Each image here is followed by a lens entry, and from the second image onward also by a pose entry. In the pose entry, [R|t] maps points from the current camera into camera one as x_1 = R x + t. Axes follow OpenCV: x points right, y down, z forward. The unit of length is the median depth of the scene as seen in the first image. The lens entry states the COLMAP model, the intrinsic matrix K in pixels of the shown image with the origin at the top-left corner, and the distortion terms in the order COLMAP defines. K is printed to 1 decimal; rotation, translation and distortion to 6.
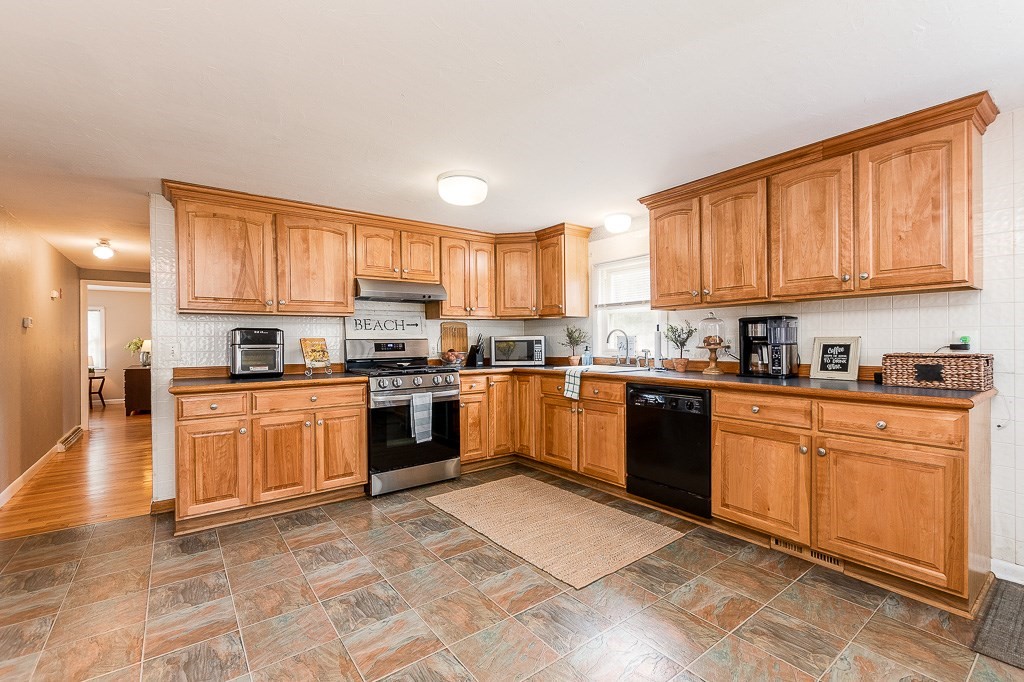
lens RADIAL K [[440.1, 0, 512.9], [0, 440.1, 345.7], [0, 0, 1]] dist [0.002656, -0.002761]
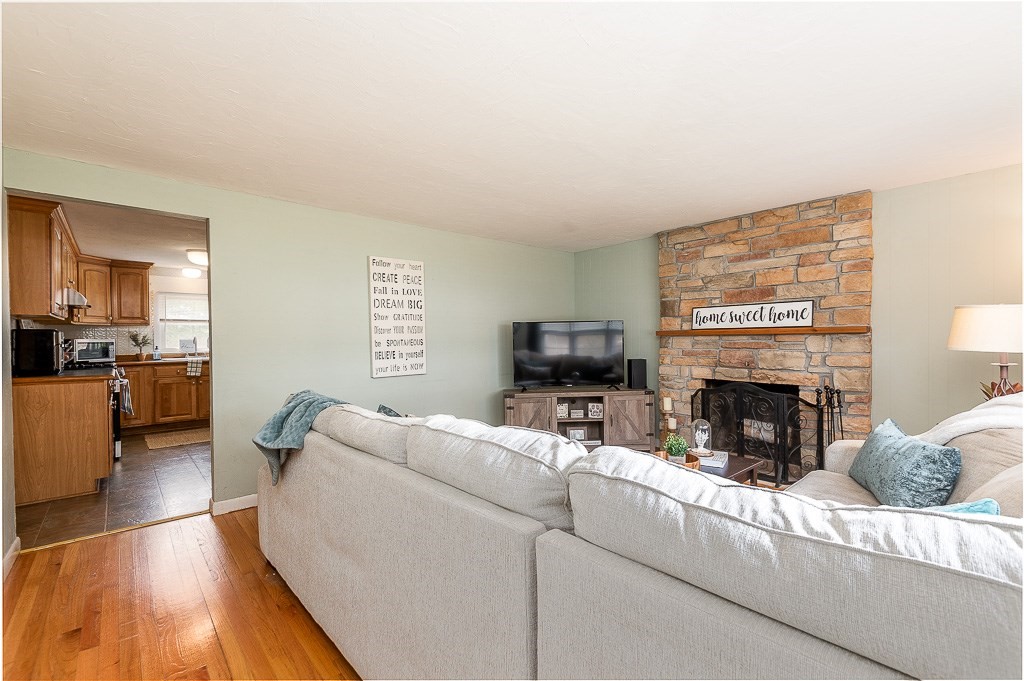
lens RADIAL K [[440.1, 0, 512.7], [0, 440.1, 344.2], [0, 0, 1]] dist [0.002656, -0.002761]
pose [[-0.079234, -0.001107, 0.996855, -2.133321], [0.019466, 0.999807, 0.002658, 0.020511], [-0.996666, 0.019616, -0.079197, -0.112962]]
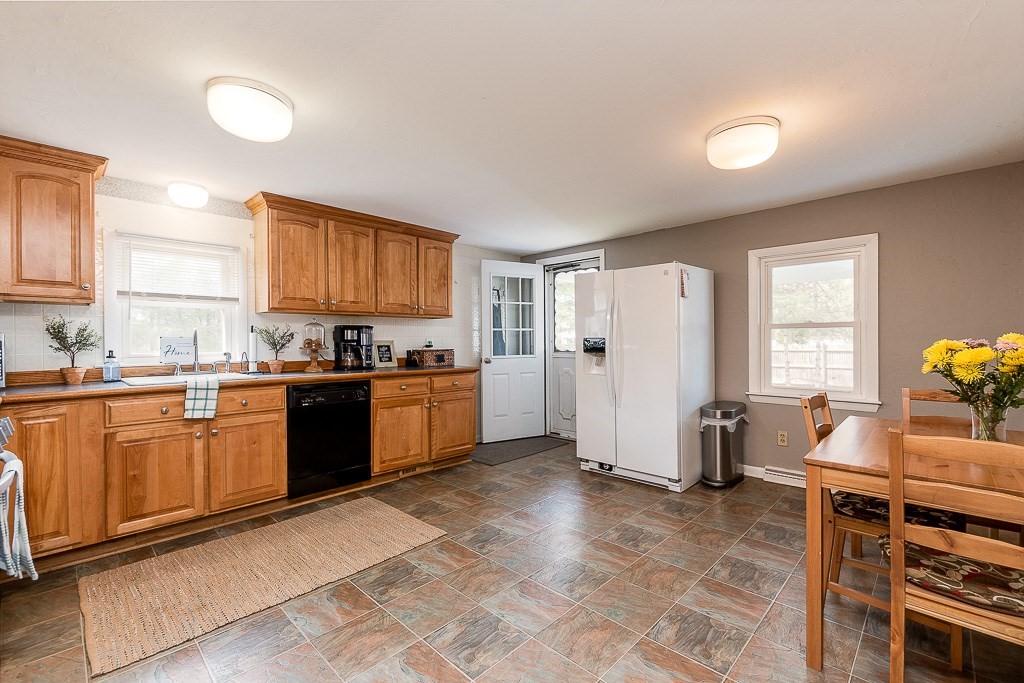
lens RADIAL K [[440.1, 0, 510.7], [0, 440.1, 343.2], [0, 0, 1]] dist [0.002656, -0.002761]
pose [[-0.151298, 0.005593, 0.988472, -0.887123], [0.016303, 0.999862, -0.003162, 0.002114], [-0.988354, 0.015636, -0.151368, 0.765254]]
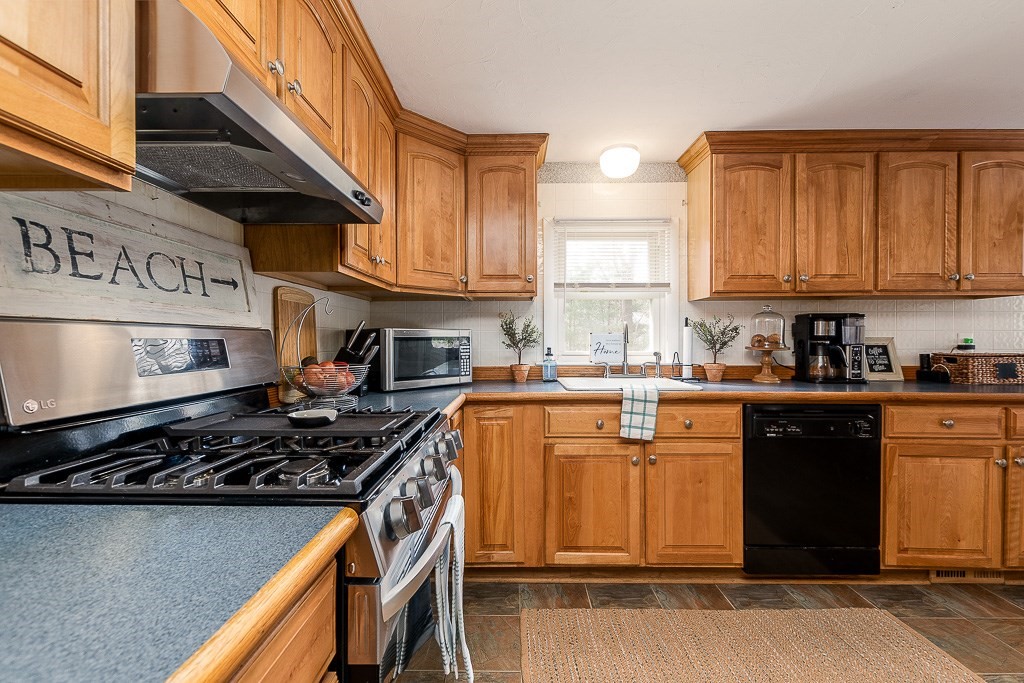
lens RADIAL K [[440.1, 0, 506.4], [0, 440.1, 342.5], [0, 0, 1]] dist [0.002656, -0.002761]
pose [[0.620782, 0.005644, 0.783963, -0.540885], [0.002588, 0.999954, -0.009248, -0.001584], [-0.783979, 0.007770, 0.620738, 1.008374]]
